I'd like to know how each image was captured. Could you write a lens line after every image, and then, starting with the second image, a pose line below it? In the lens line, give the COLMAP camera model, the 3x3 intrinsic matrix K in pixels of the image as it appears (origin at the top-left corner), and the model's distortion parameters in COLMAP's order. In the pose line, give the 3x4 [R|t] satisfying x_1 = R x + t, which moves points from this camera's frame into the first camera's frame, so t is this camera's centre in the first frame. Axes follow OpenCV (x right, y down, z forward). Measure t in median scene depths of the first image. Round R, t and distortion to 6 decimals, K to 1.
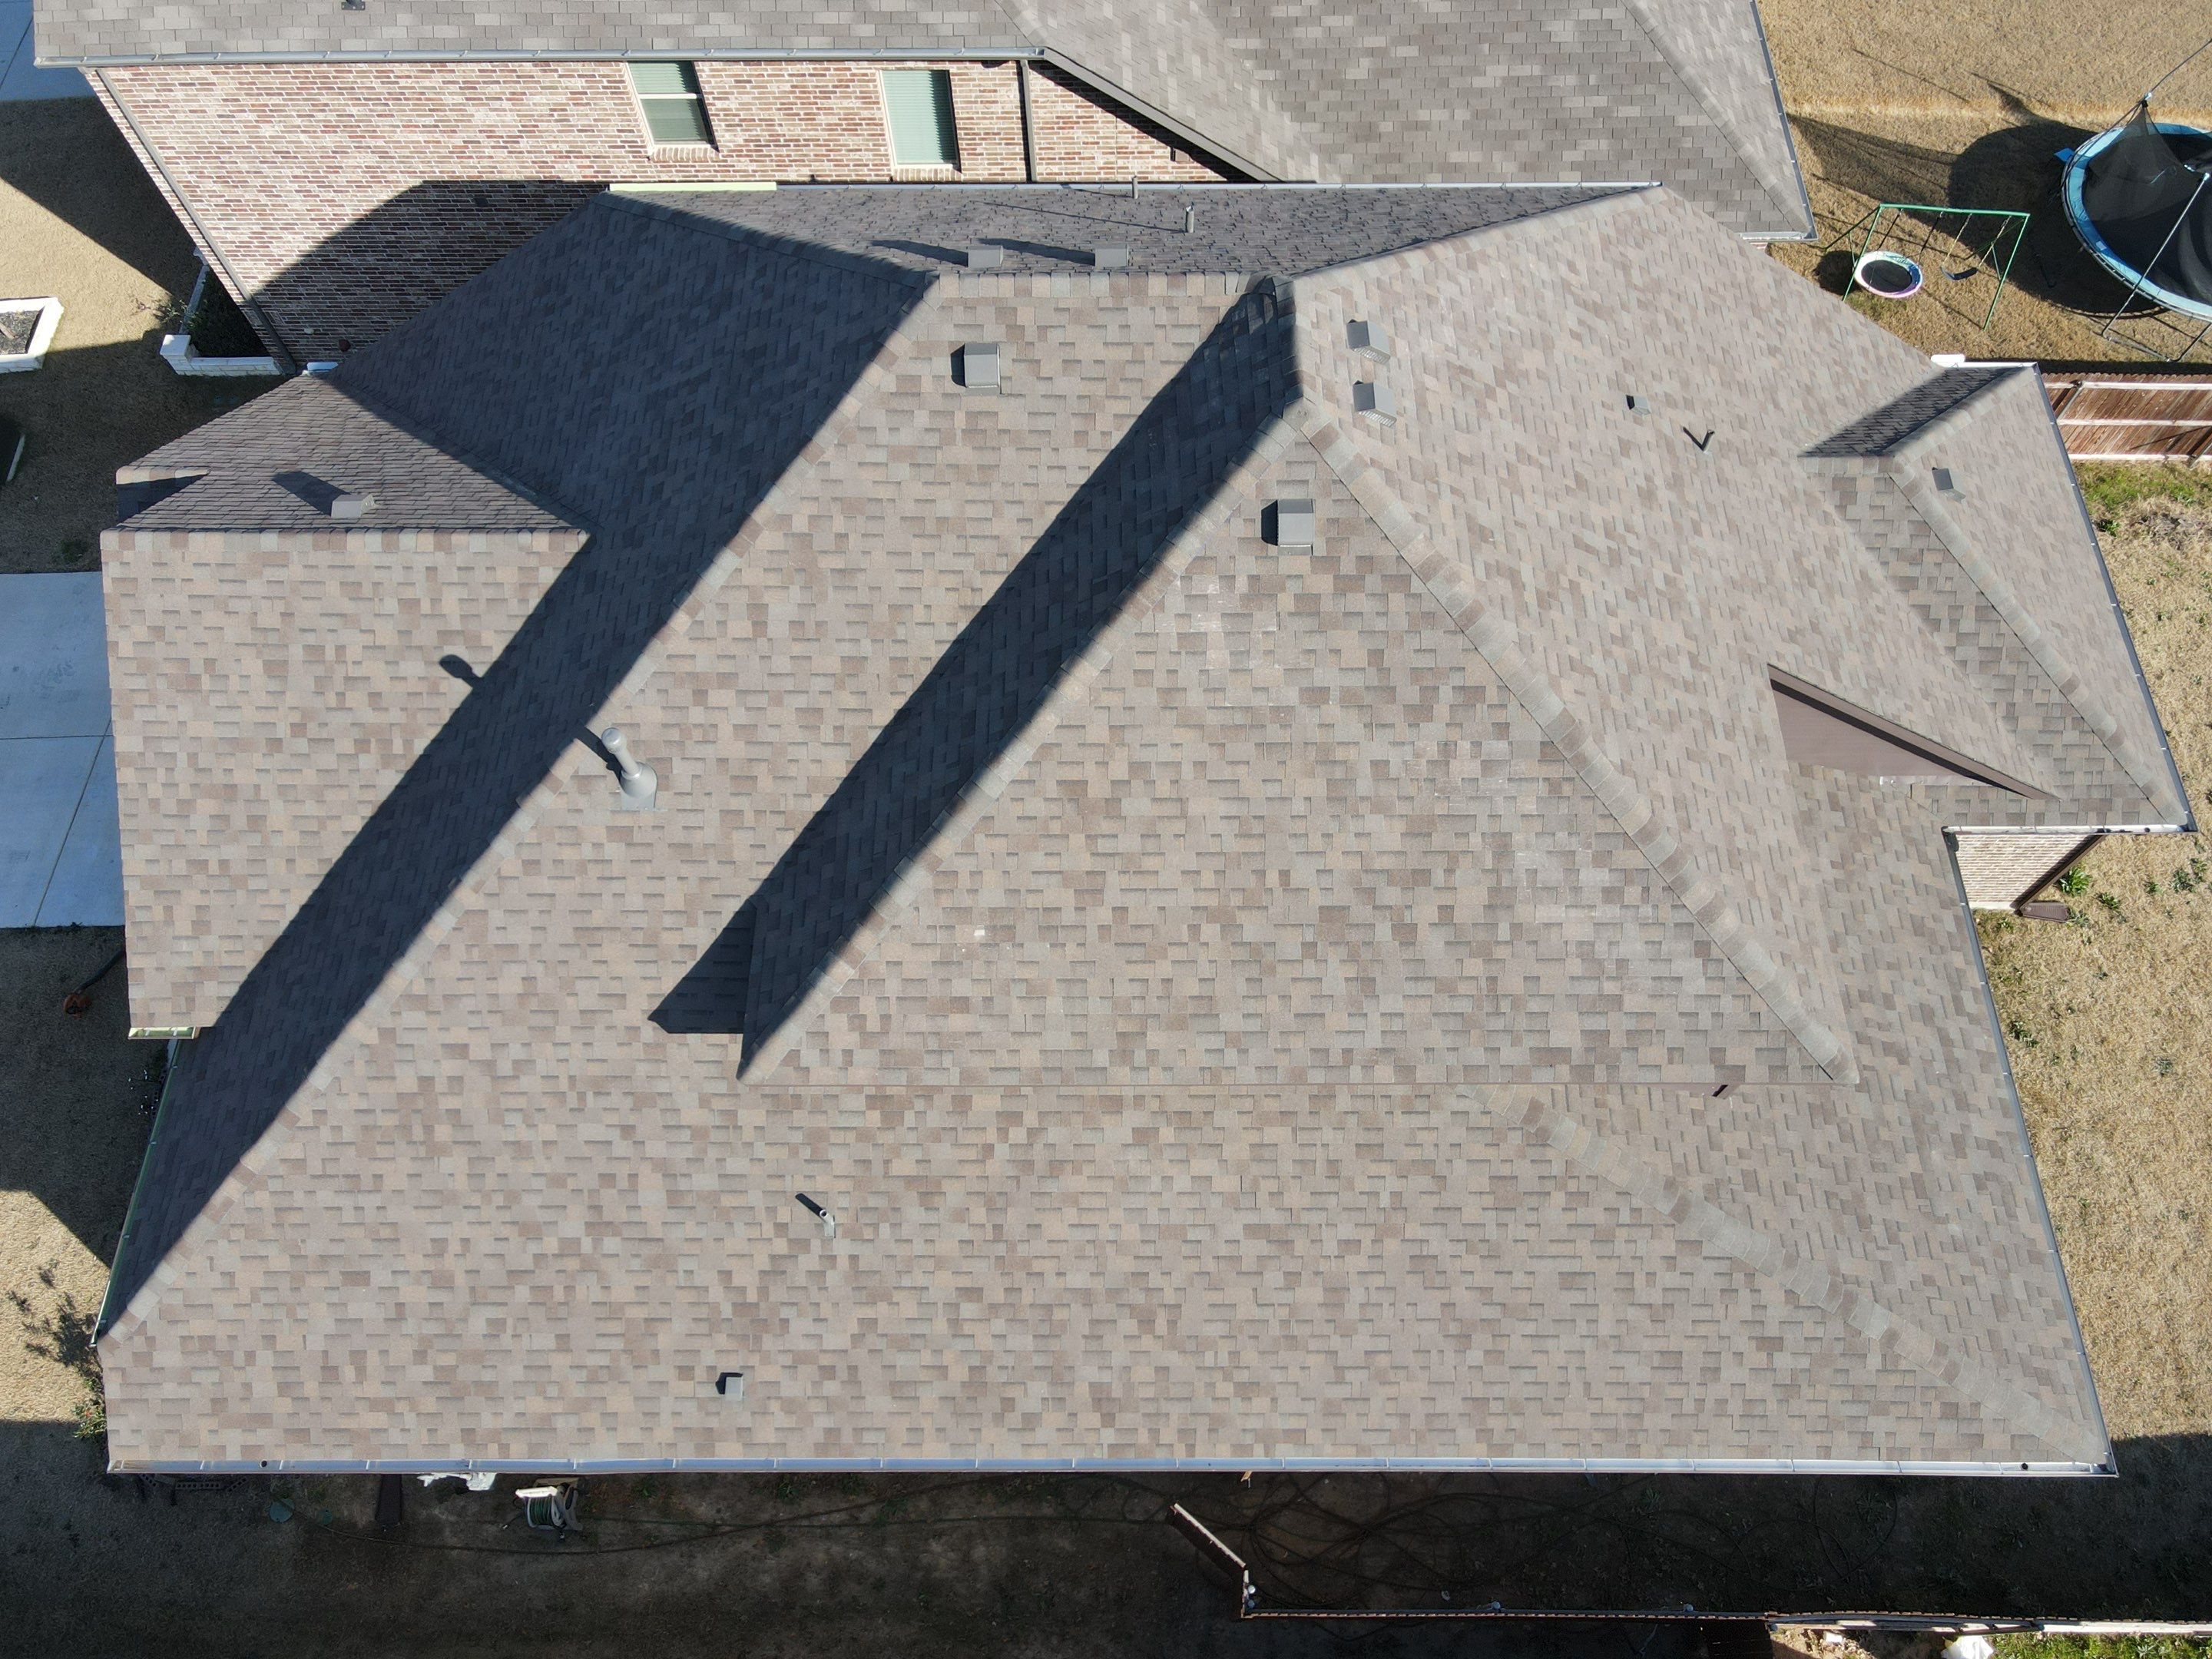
lens RADIAL K [[1615.2, 0, 1120.7], [0, 1615.2, 830.3], [0, 0, 1]] dist [0.027068, -0.019829]
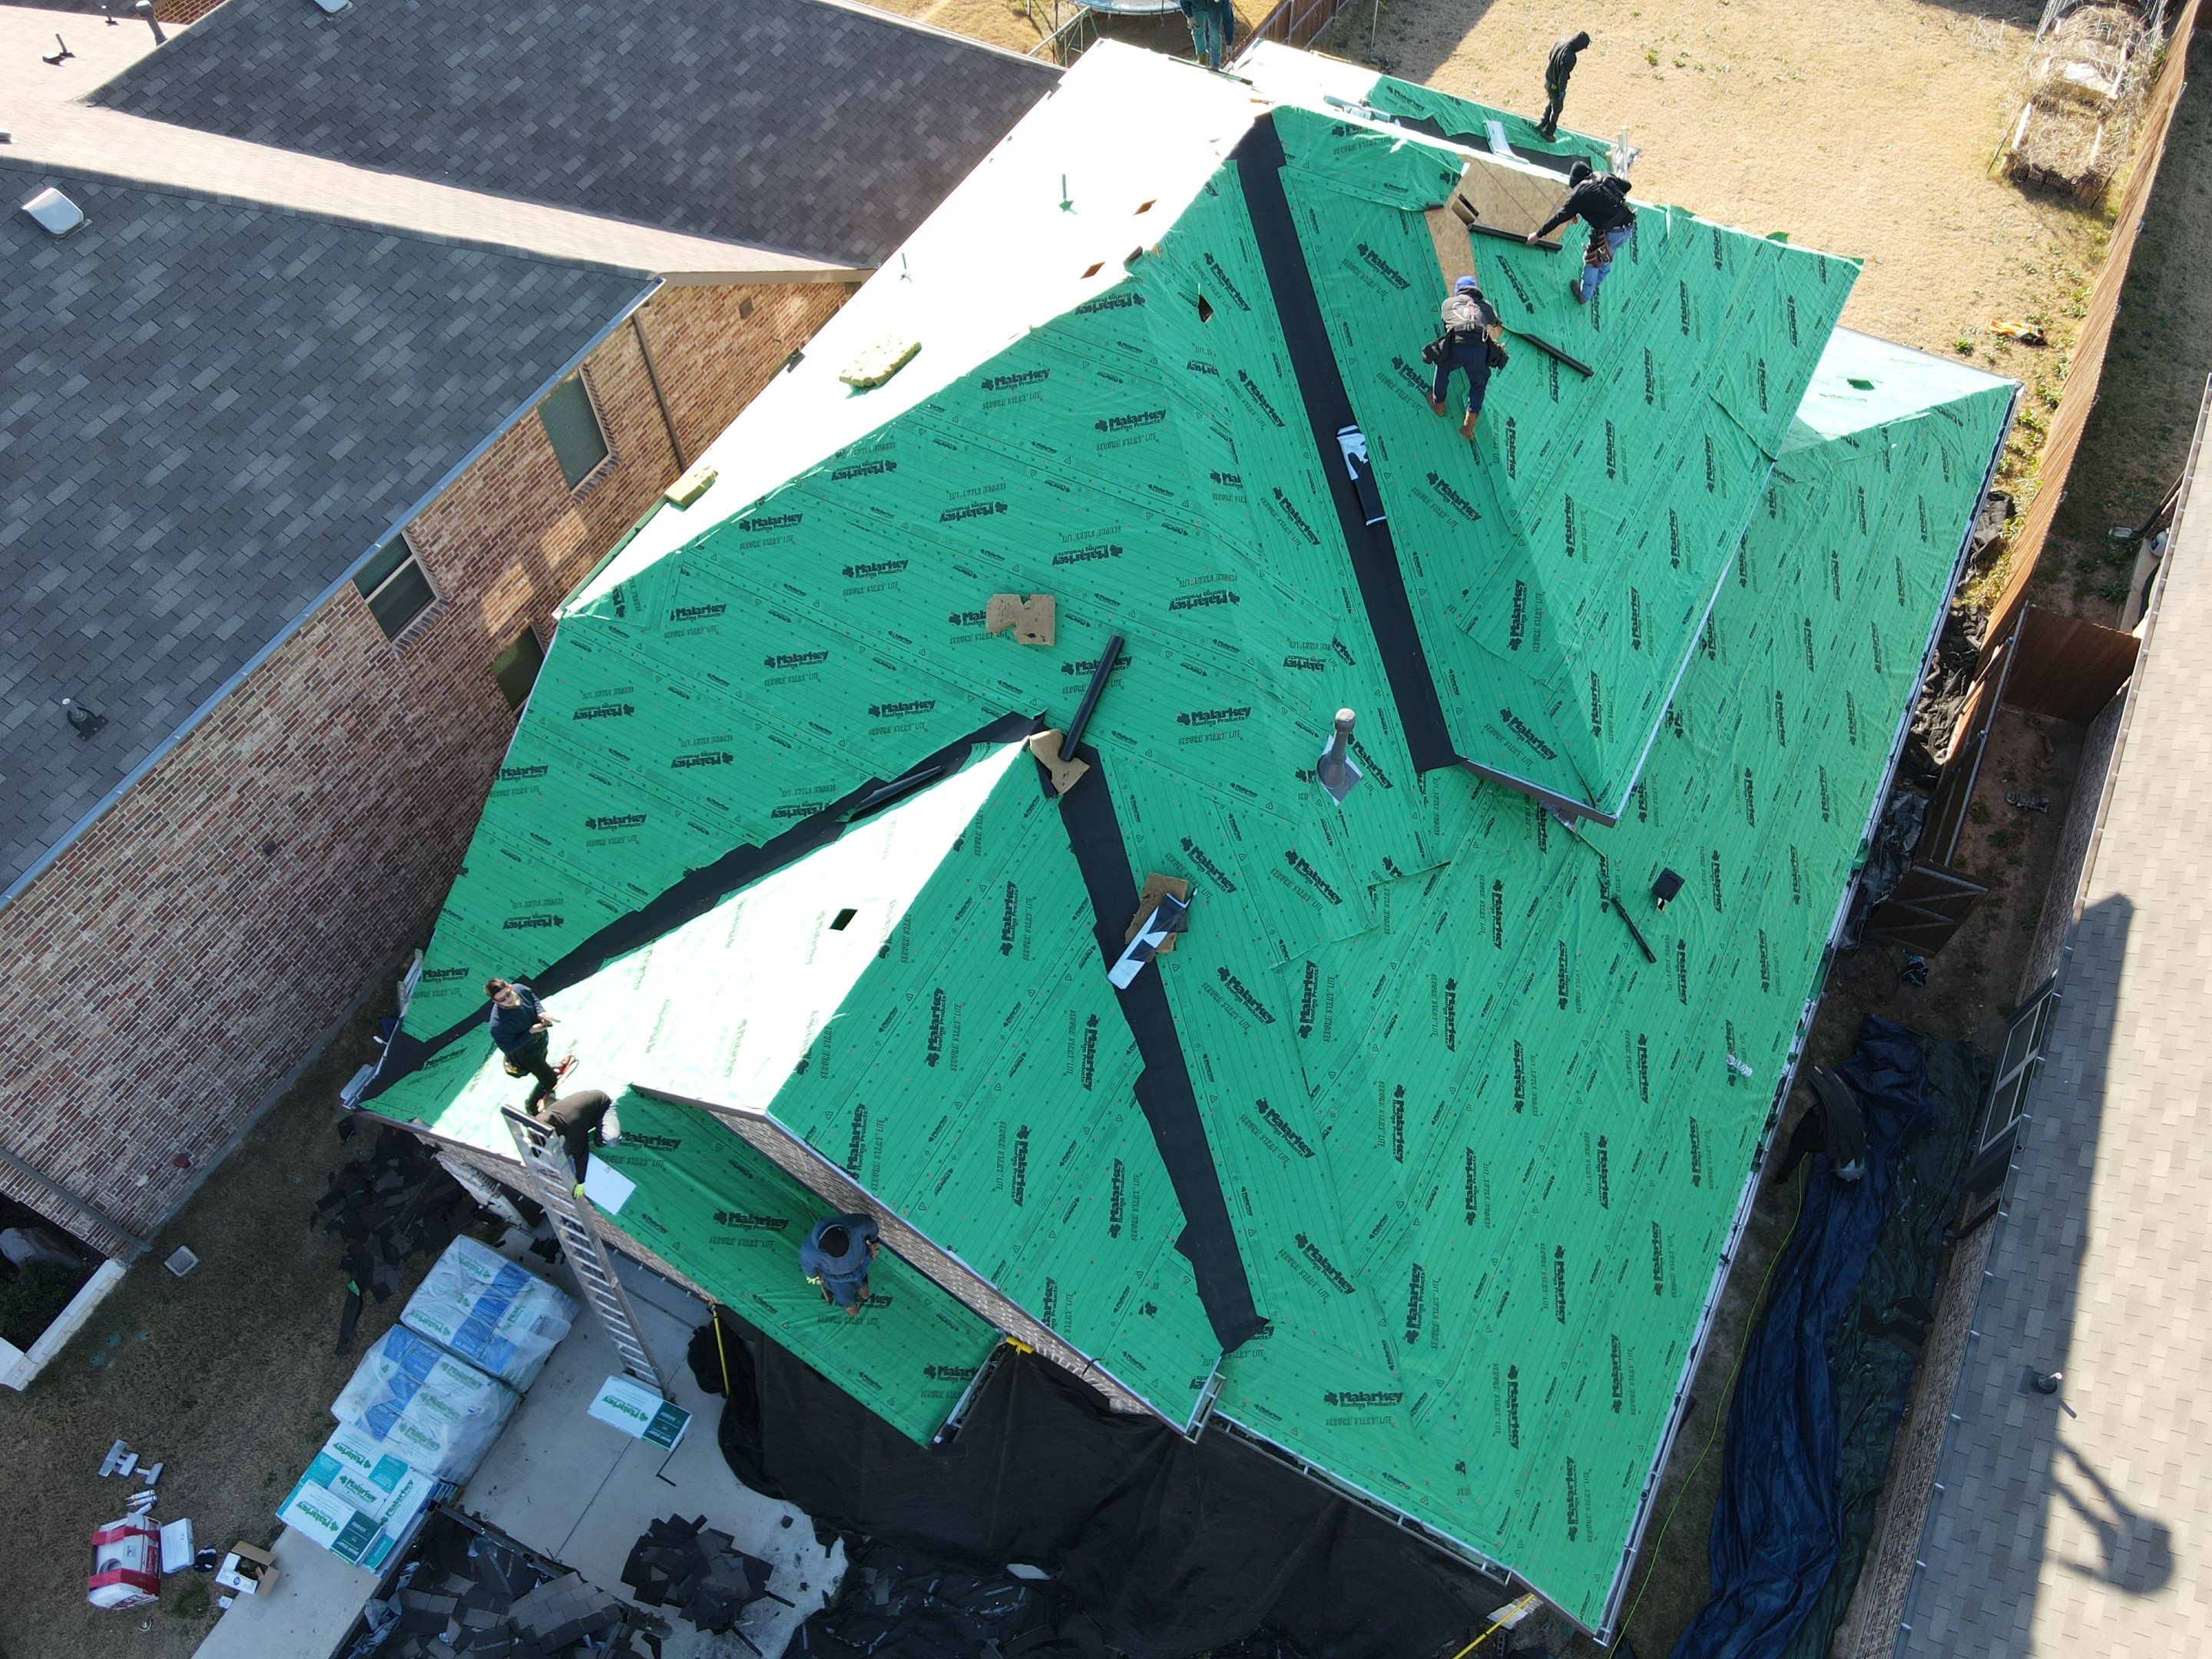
lens RADIAL K [[1615.2, 0, 1112.2], [0, 1615.2, 837.1], [0, 0, 1]] dist [0.027068, -0.019829]
pose [[0.469506, -0.734745, 0.489606, -0.828631], [0.782094, 0.603429, 0.155571, -0.252592], [-0.409747, 0.309877, 0.857953, 0.144782]]
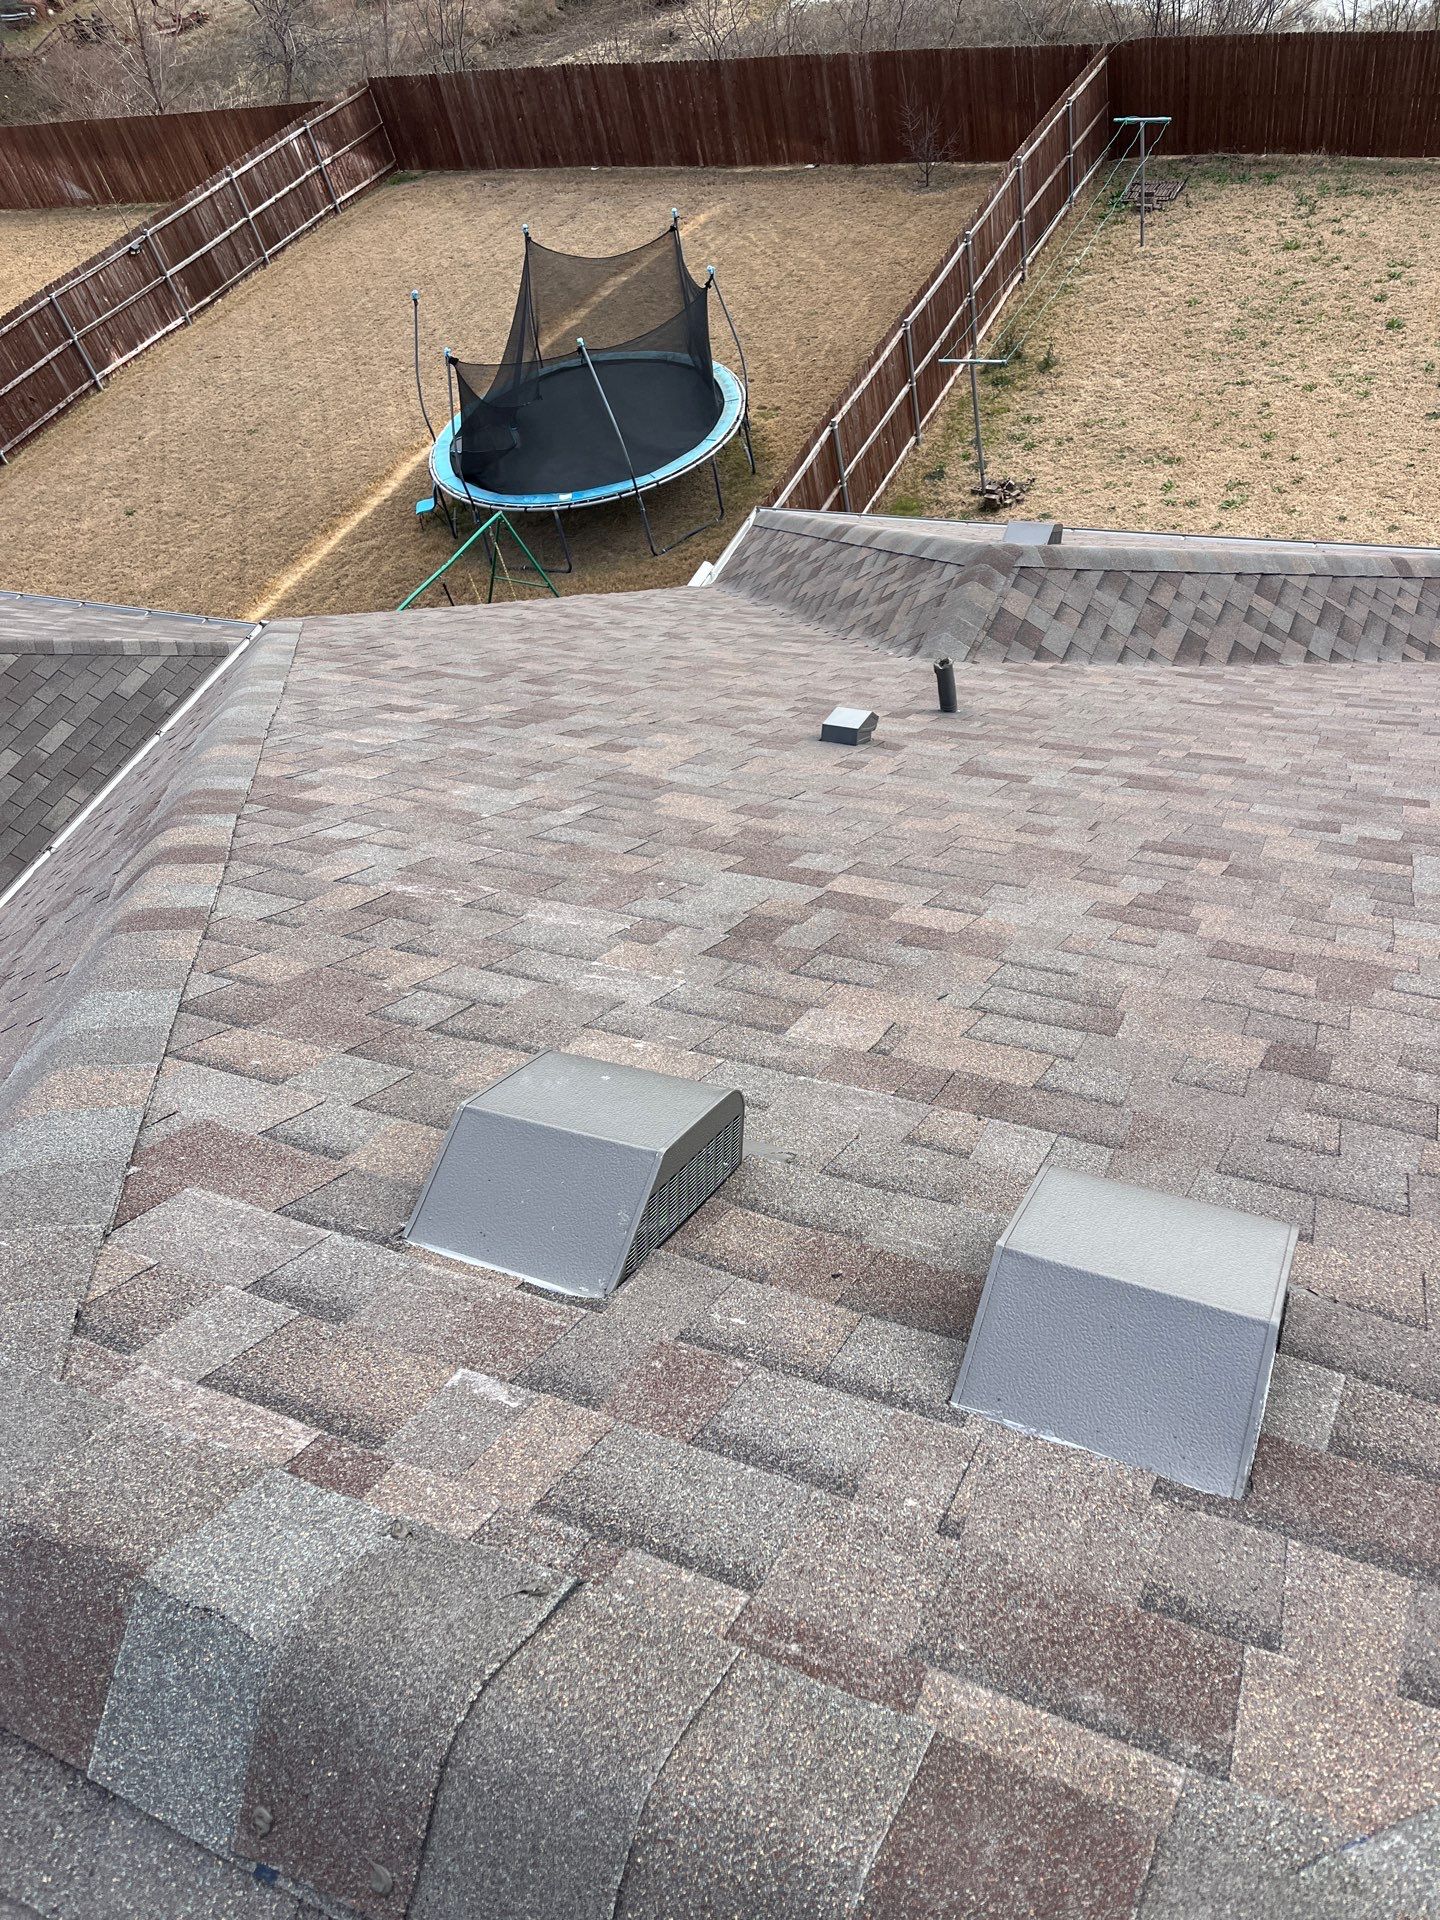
lens RADIAL K [[1469.7, 0, 721.0], [0, 1469.7, 971.2], [0, 0, 1]] dist [0.042955, -0.043621]
pose [[0.398723, -0.735428, 0.547874, 0.080816], [0.884526, 0.466143, -0.018009, -0.256511], [-0.242143, 0.491789, 0.836367, 0.752661]]
